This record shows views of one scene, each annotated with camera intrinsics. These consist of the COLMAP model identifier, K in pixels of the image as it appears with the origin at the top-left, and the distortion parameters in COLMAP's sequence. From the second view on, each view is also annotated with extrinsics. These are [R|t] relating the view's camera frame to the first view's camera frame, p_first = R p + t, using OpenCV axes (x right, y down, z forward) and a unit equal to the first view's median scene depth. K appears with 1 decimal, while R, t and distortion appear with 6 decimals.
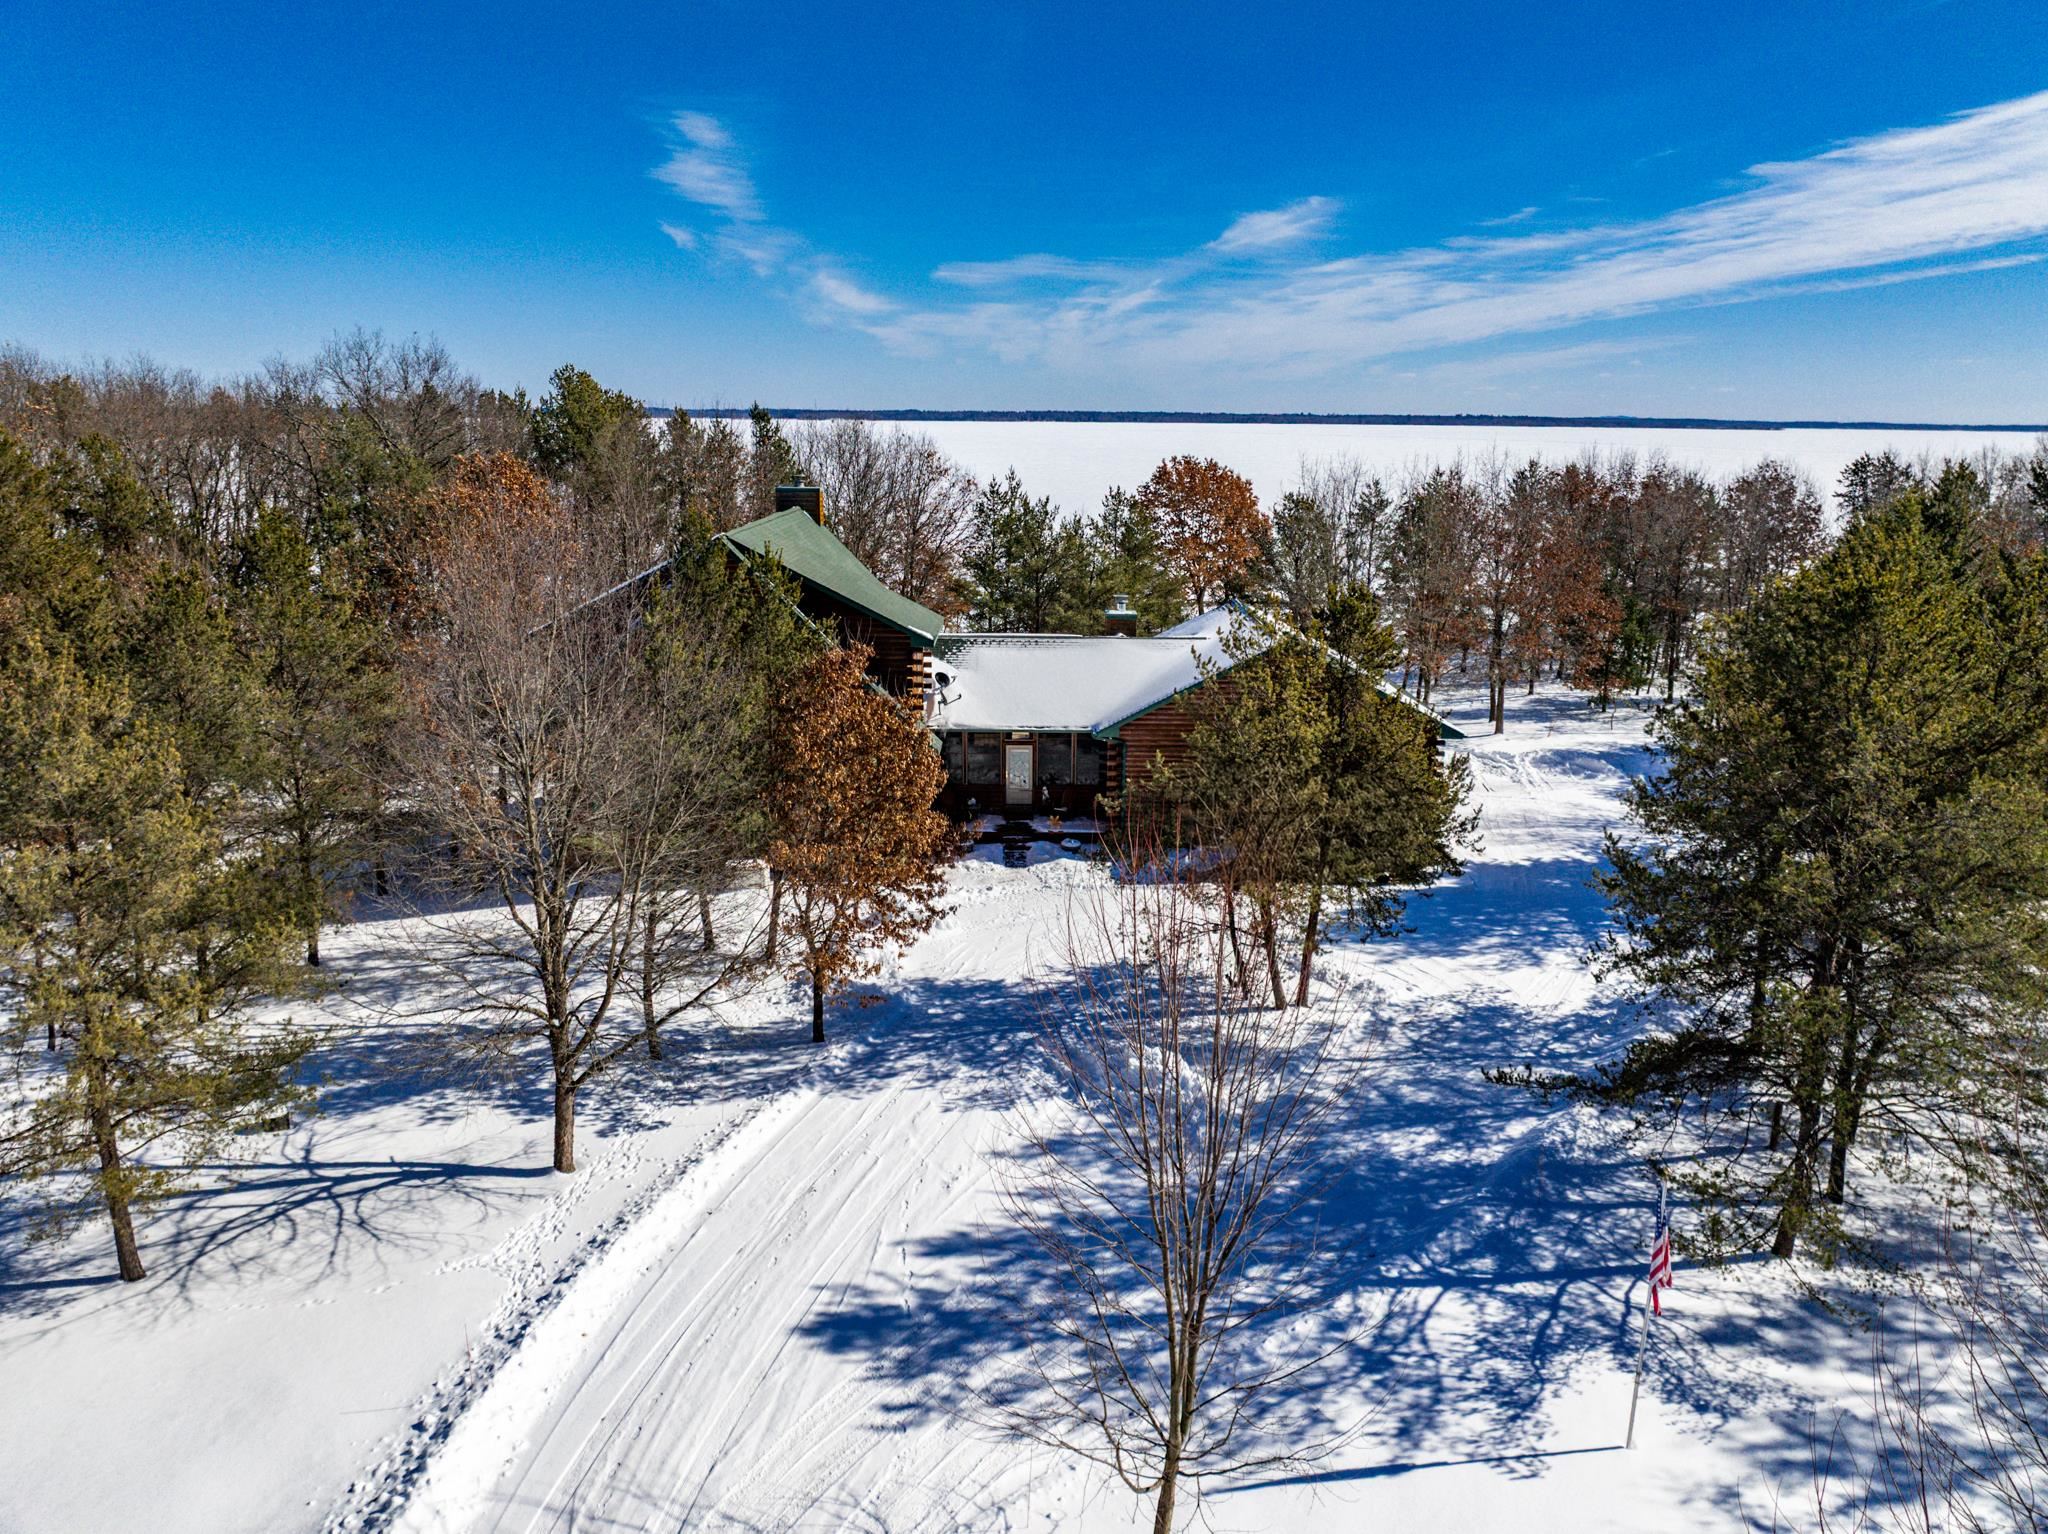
lens RADIAL K [[1331.4, 0, 1004.4], [0, 1331.4, 798.9], [0, 0, 1]] dist [-0.053917, 0.013595]
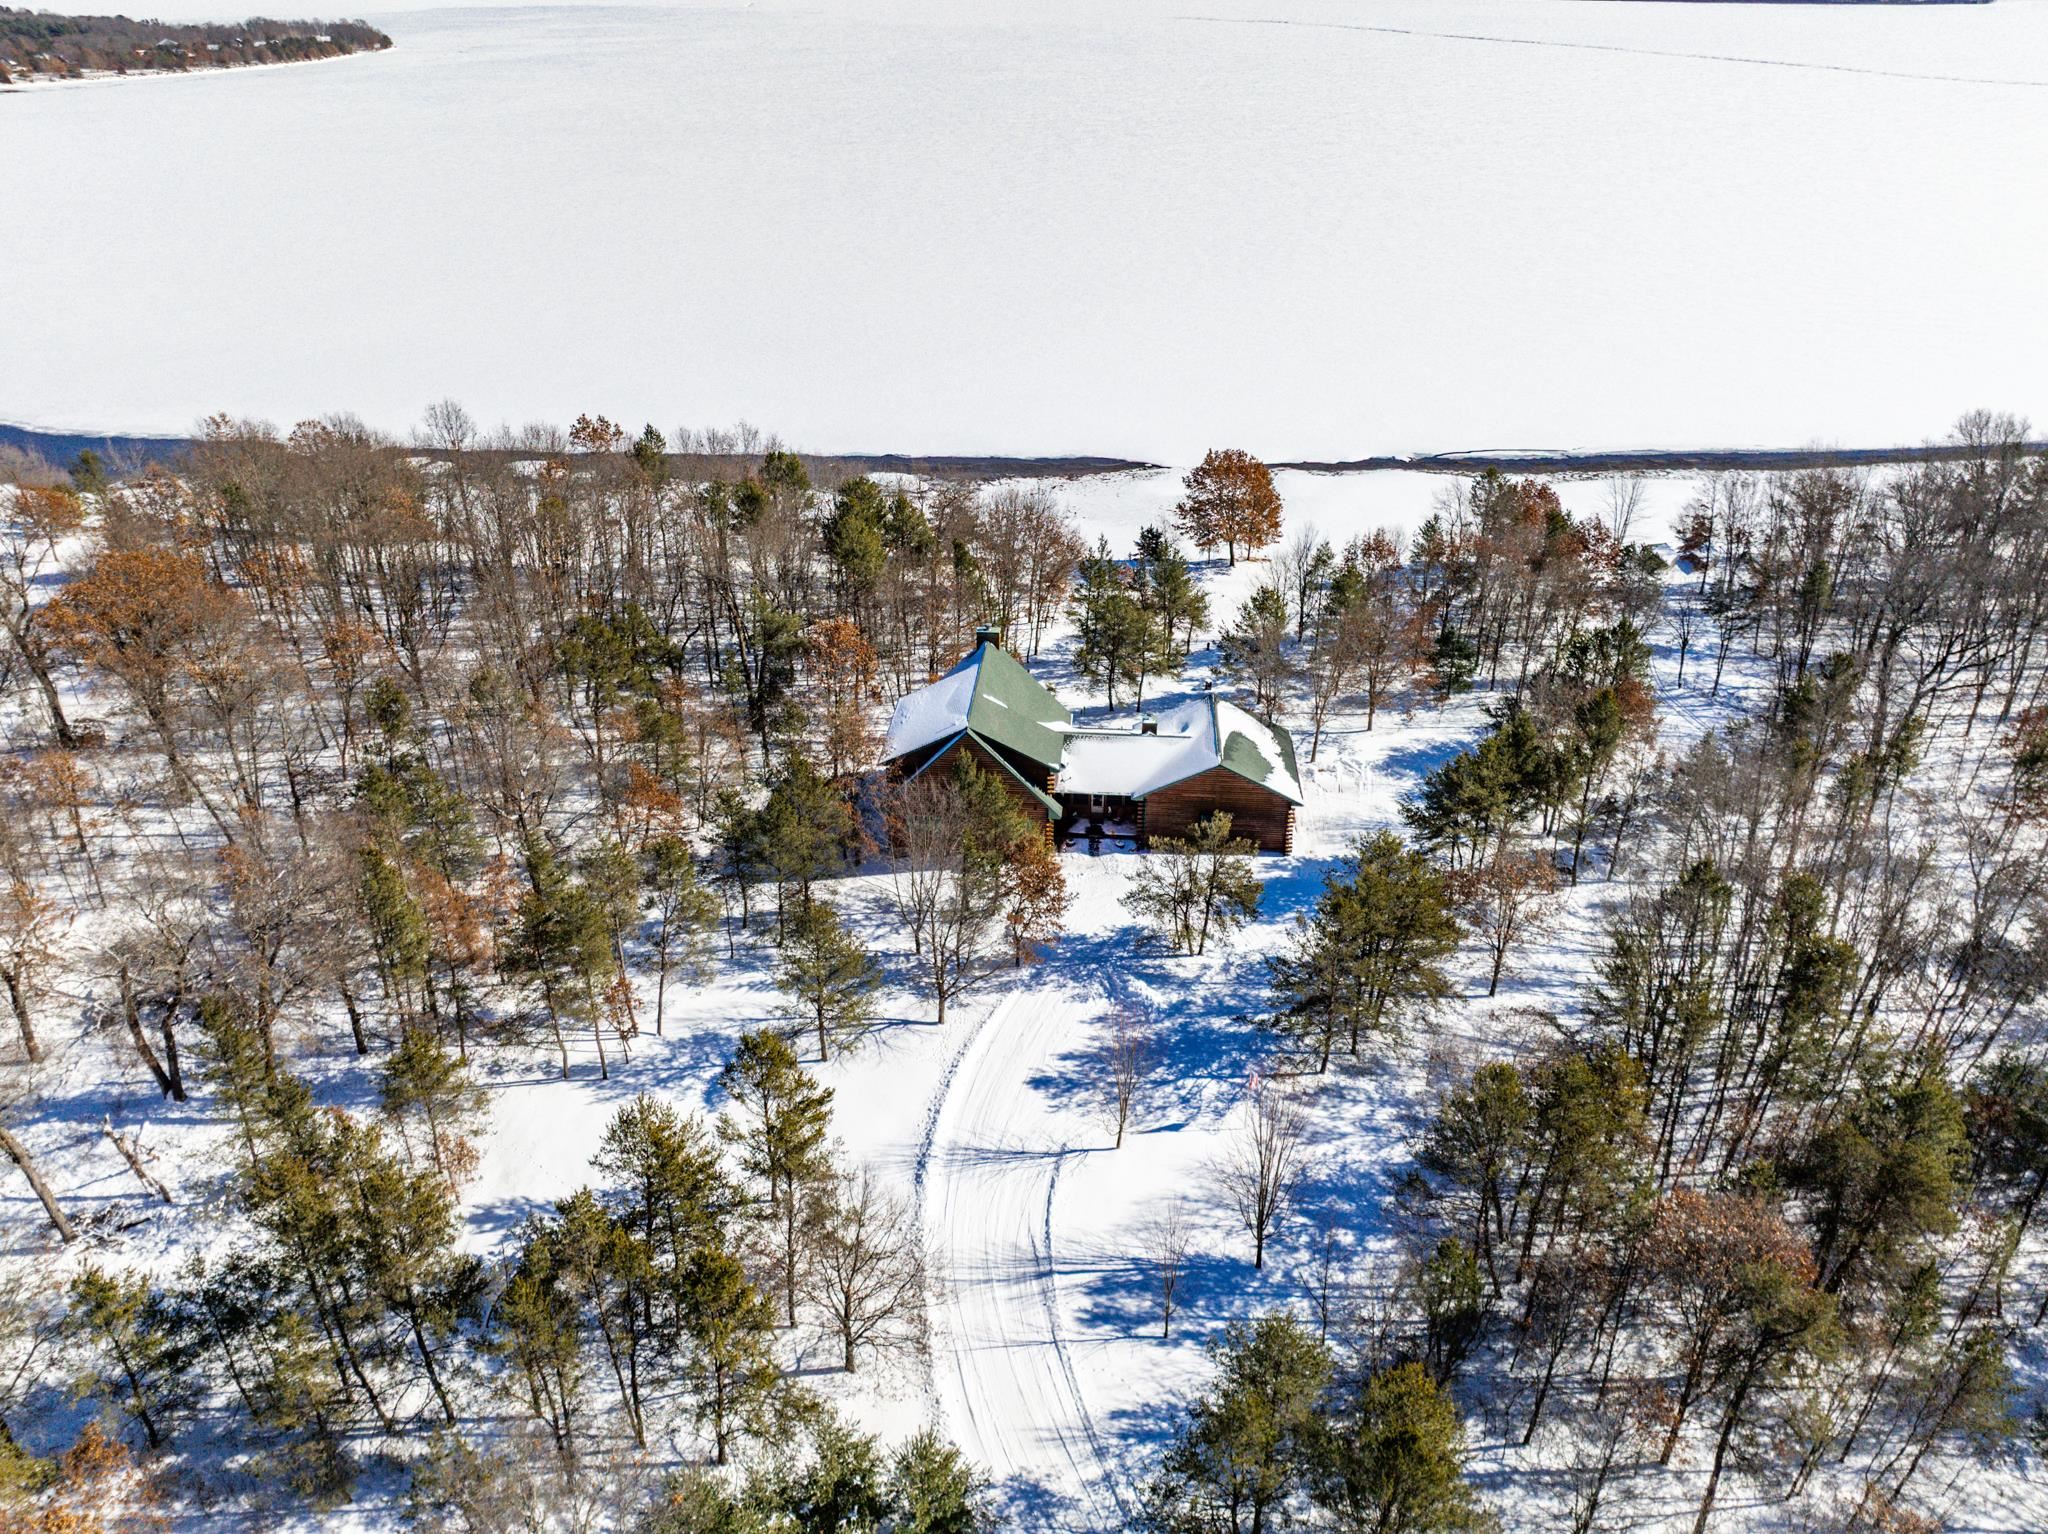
lens RADIAL K [[1331.4, 0, 1019.6], [0, 1331.4, 725.8], [0, 0, 1]] dist [-0.053917, 0.013595]
pose [[0.998126, 0.029915, -0.053389, -0.005470], [-0.016181, 0.970343, 0.241190, -1.055747], [0.059021, -0.239874, 0.969008, -1.688801]]
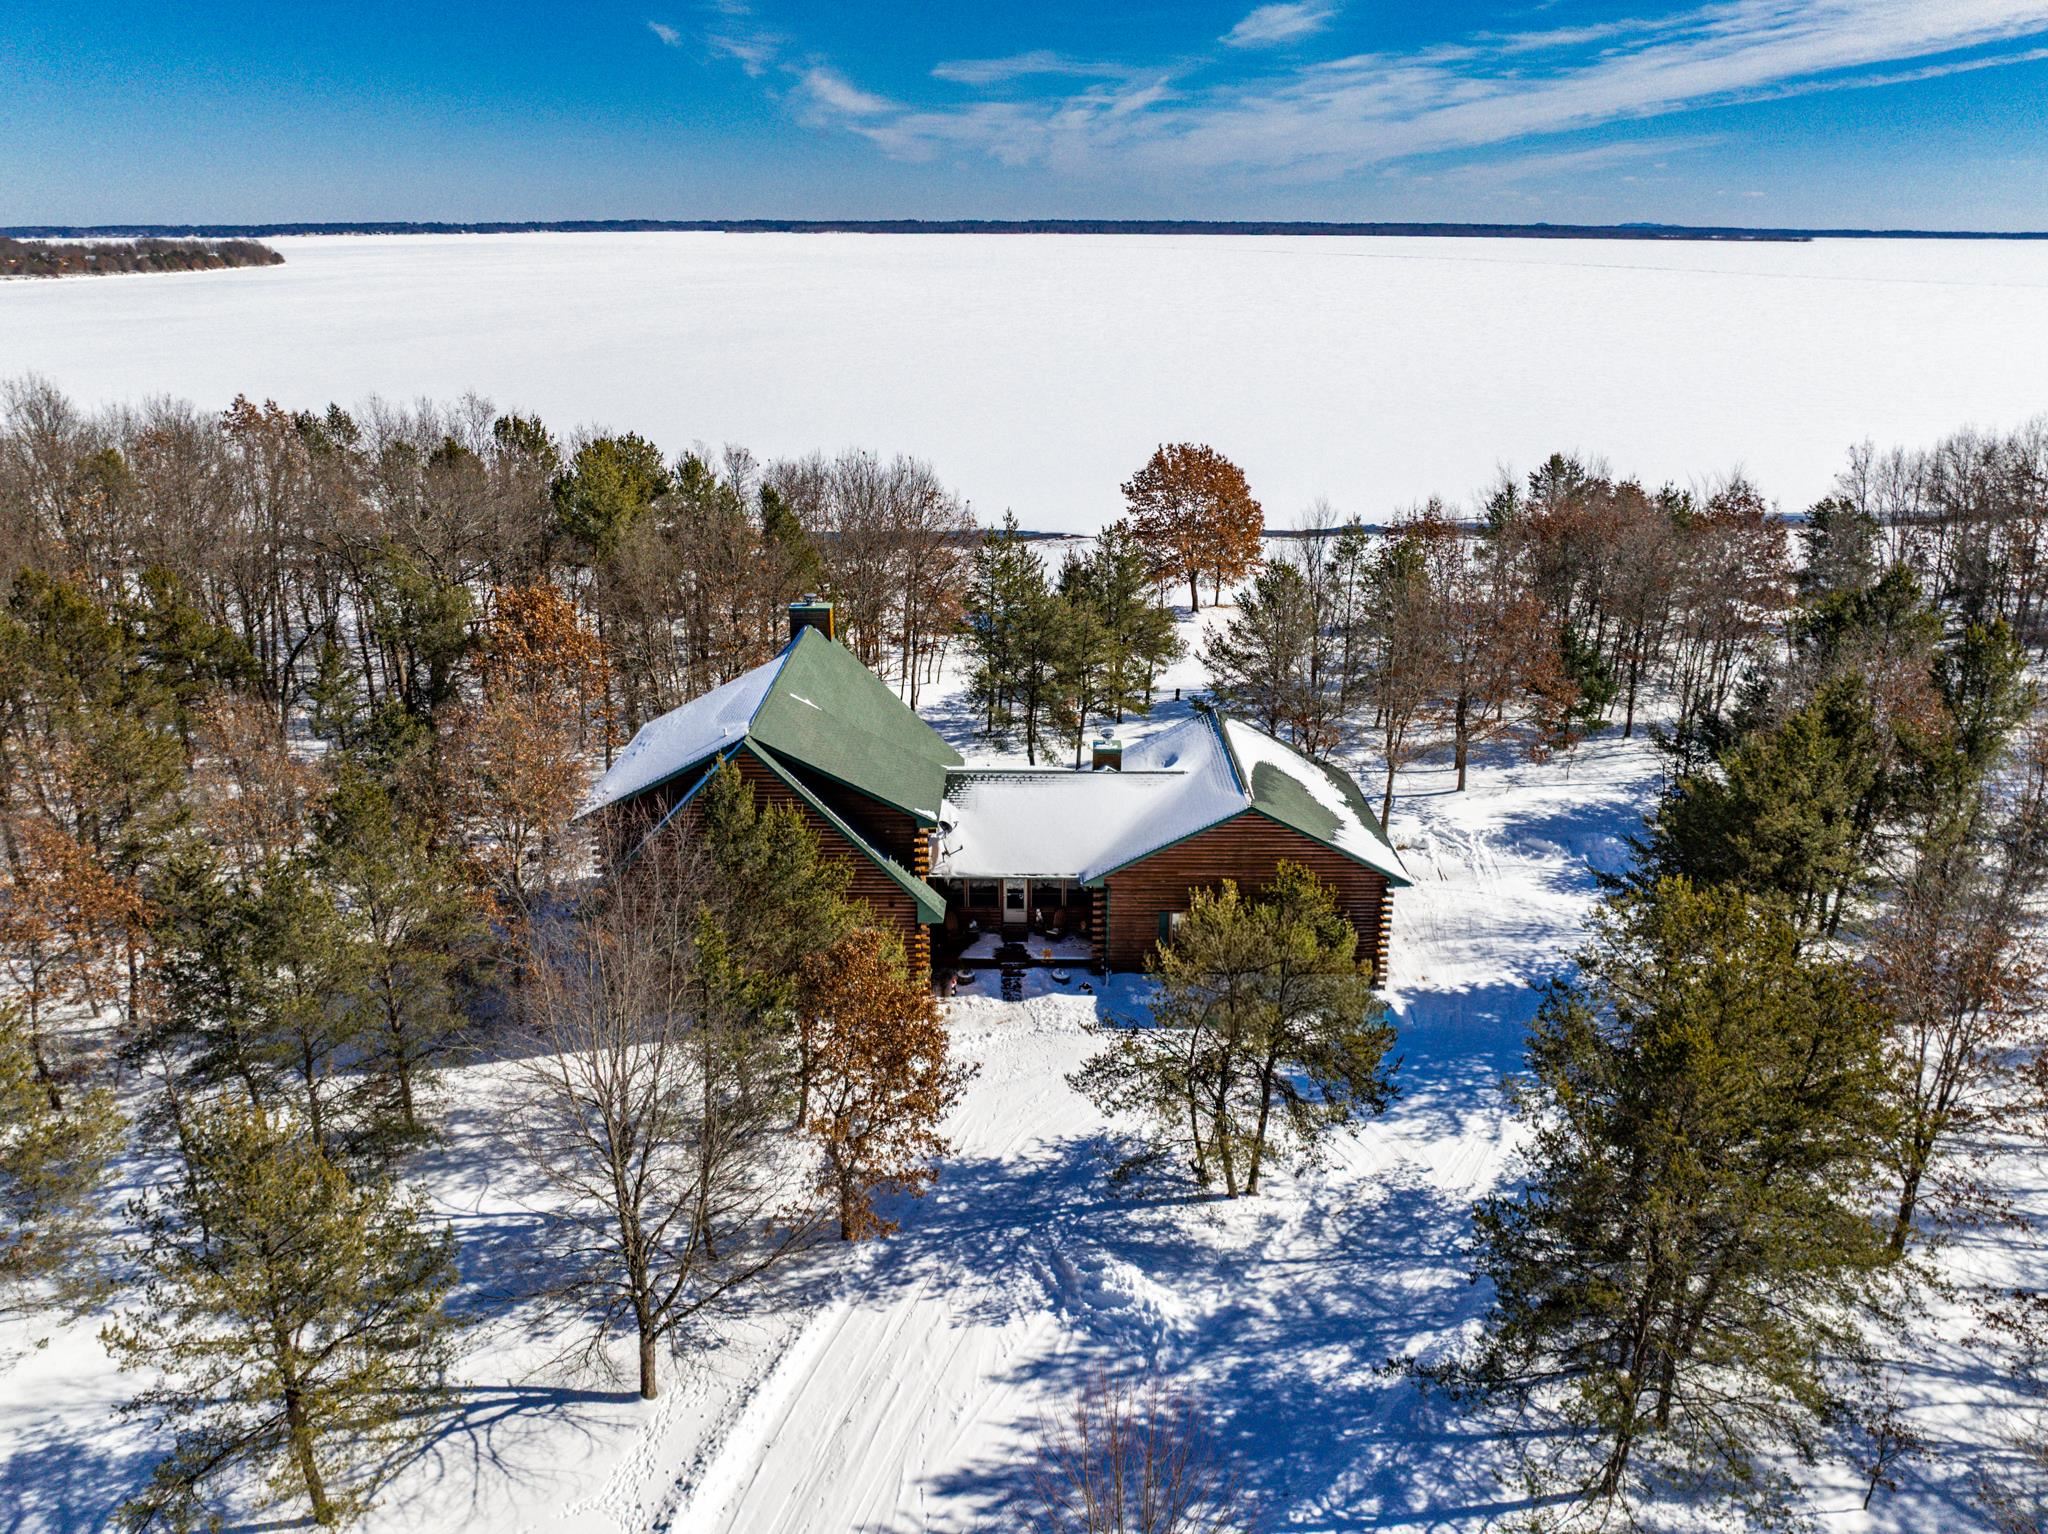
lens RADIAL K [[1331.4, 0, 1004.8], [0, 1331.4, 758.5], [0, 0, 1]] dist [-0.053917, 0.013595]
pose [[0.999995, -0.002470, -0.001722, 0.007355], [0.002635, 0.994646, 0.103307, -0.413089], [0.001458, -0.103311, 0.994648, -0.162058]]
